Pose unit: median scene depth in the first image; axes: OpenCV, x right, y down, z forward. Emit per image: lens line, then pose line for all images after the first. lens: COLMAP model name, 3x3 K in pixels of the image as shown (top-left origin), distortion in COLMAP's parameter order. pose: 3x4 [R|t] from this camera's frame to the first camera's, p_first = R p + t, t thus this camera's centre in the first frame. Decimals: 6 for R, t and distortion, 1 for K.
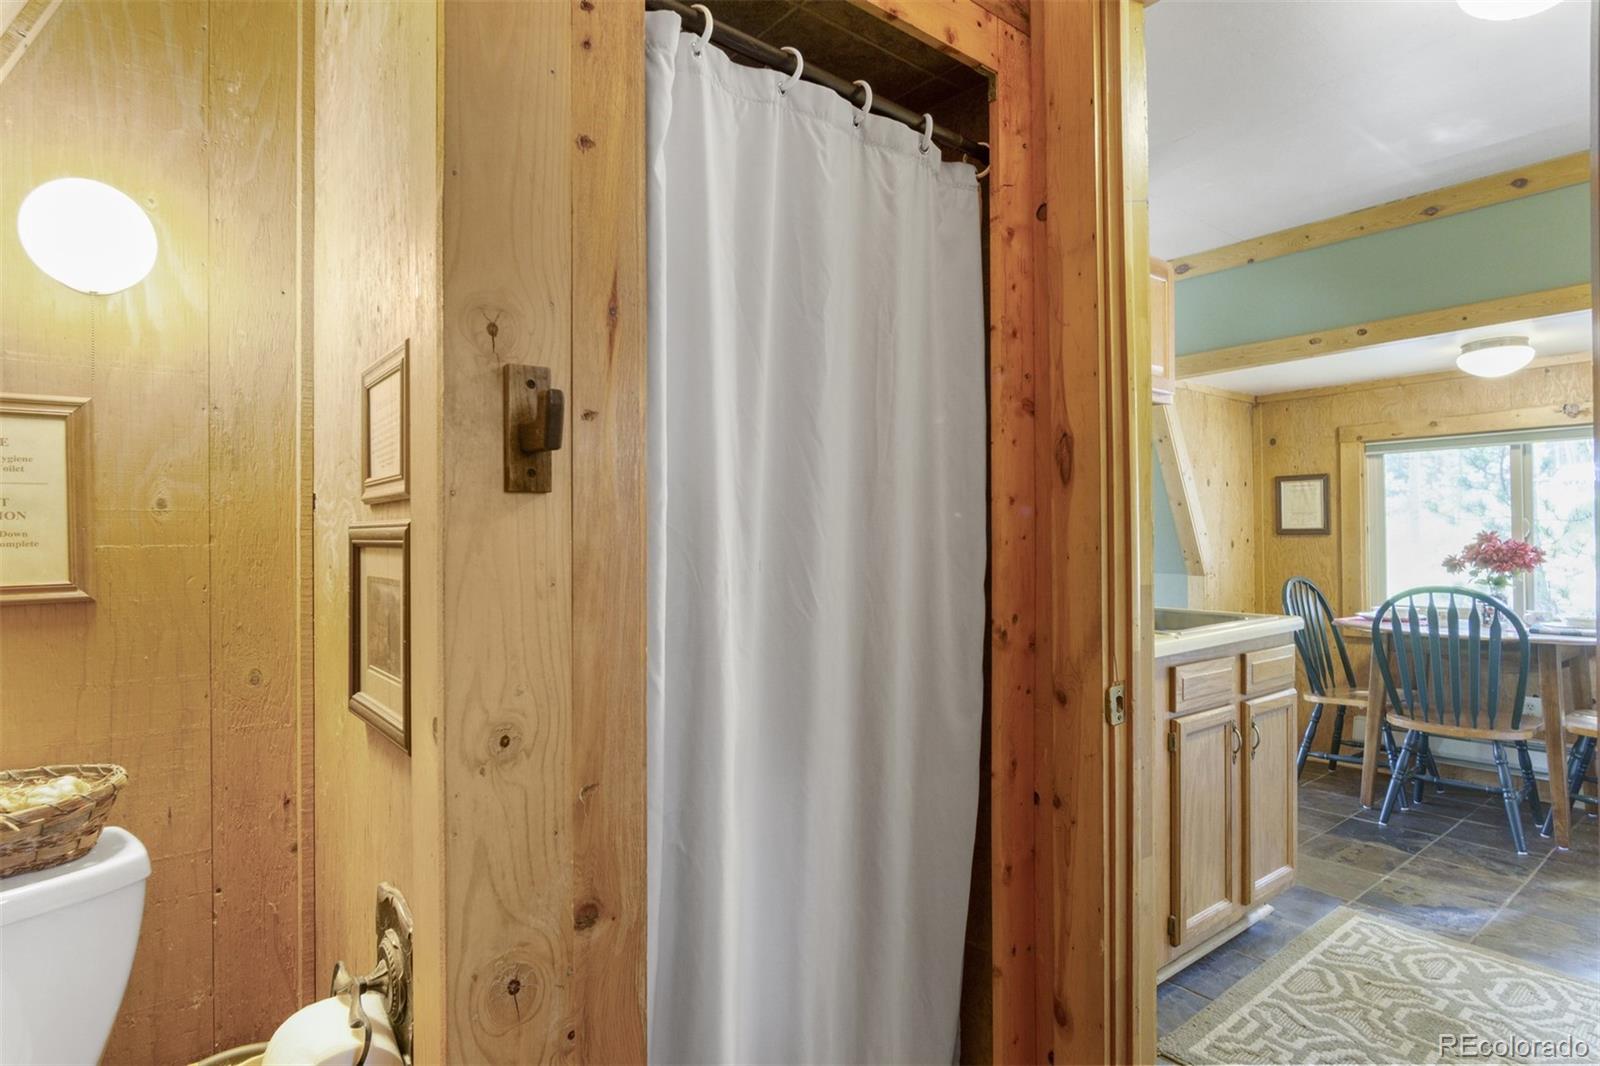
lens RADIAL K [[849.0, 0, 797.2], [0, 849.0, 530.0], [0, 0, 1]] dist [-0.013854, 0.002679]
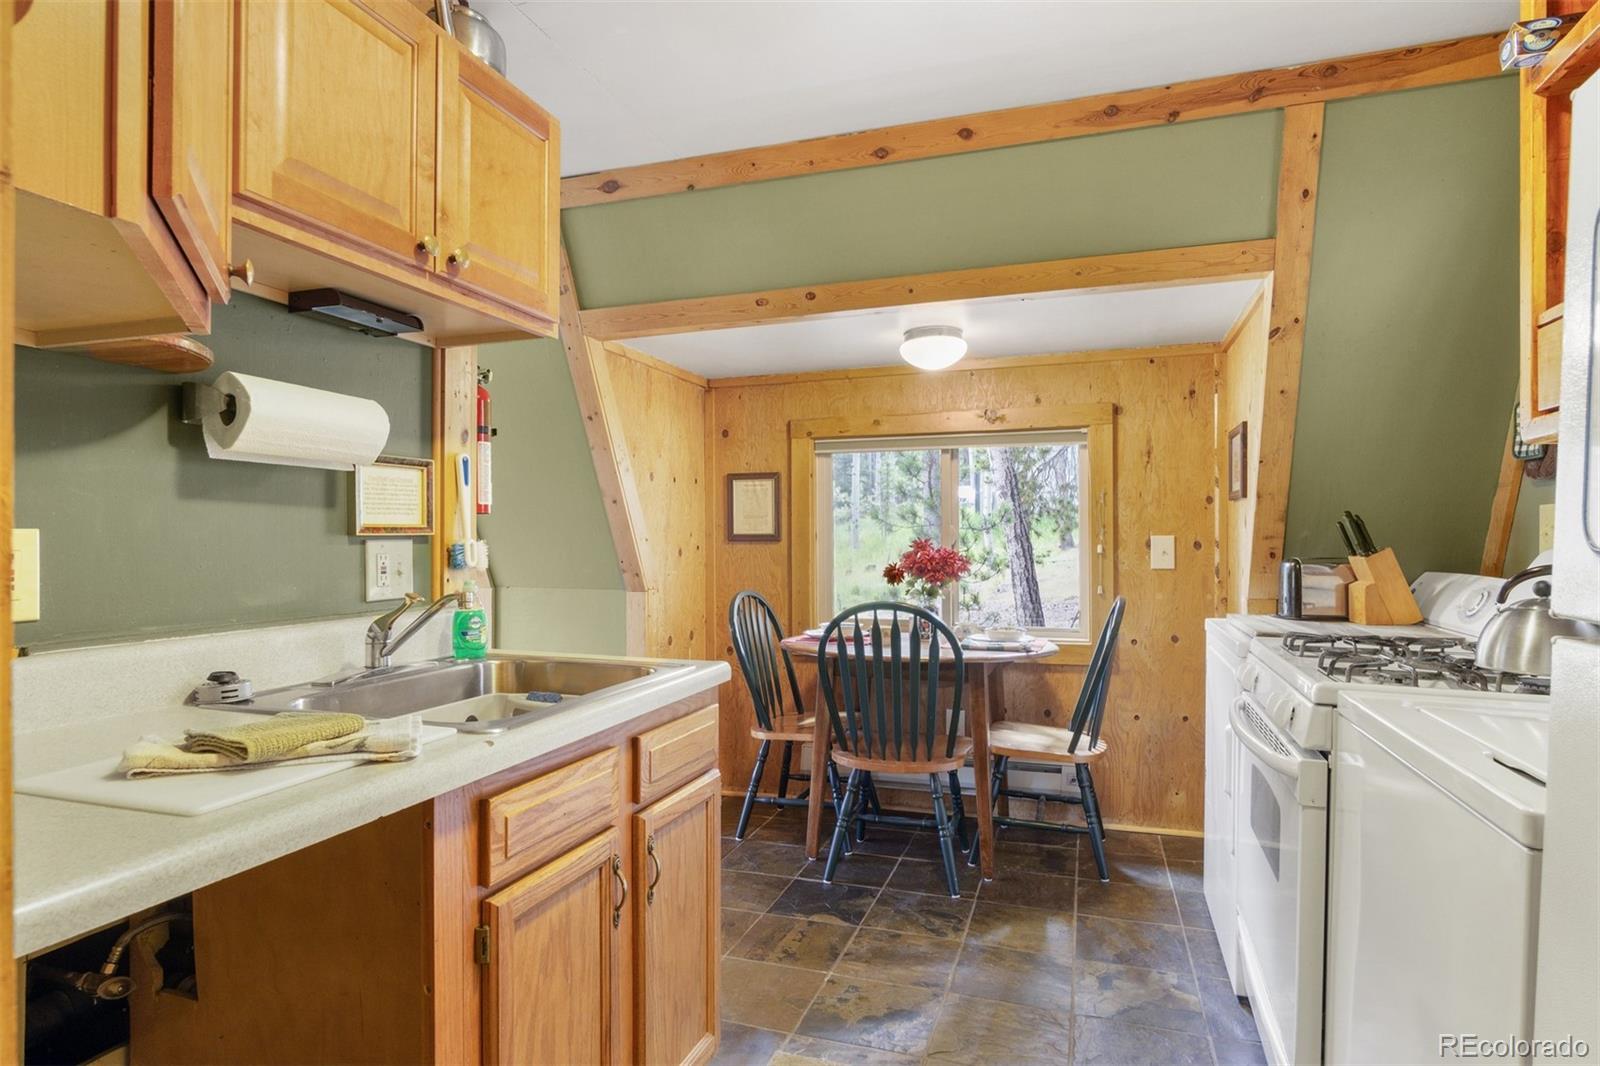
lens RADIAL K [[871.5, 0, 801.1], [0, 871.5, 549.7], [0, 0, 1]] dist [-0.013726, 0.001536]
pose [[0.841234, -0.001385, 0.540669, 0.195245], [-0.007914, 0.999858, 0.014874, 0.000590], [-0.540613, -0.016791, 0.841104, 0.276920]]
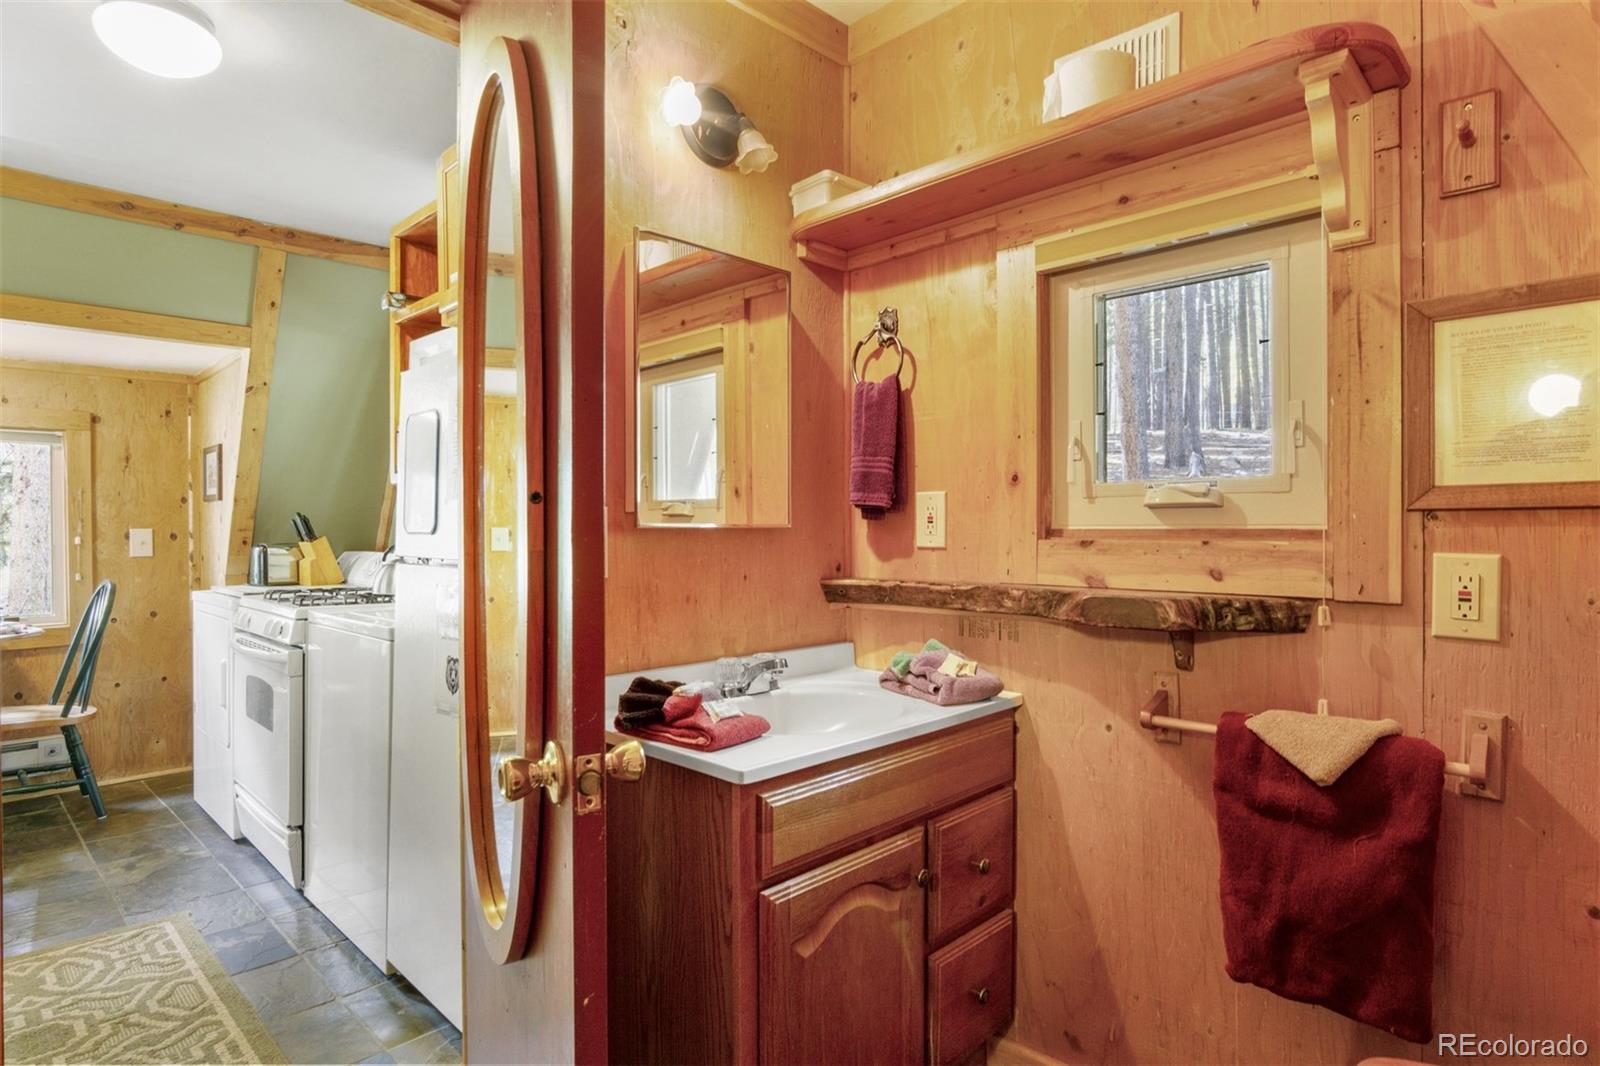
lens RADIAL K [[849.0, 0, 797.2], [0, 849.0, 530.0], [0, 0, 1]] dist [-0.013854, 0.002679]
pose [[-0.125844, 0.008471, 0.992014, -0.179072], [-0.002285, 0.999958, -0.008828, 0.005869], [-0.992047, -0.003377, -0.125820, 0.143998]]
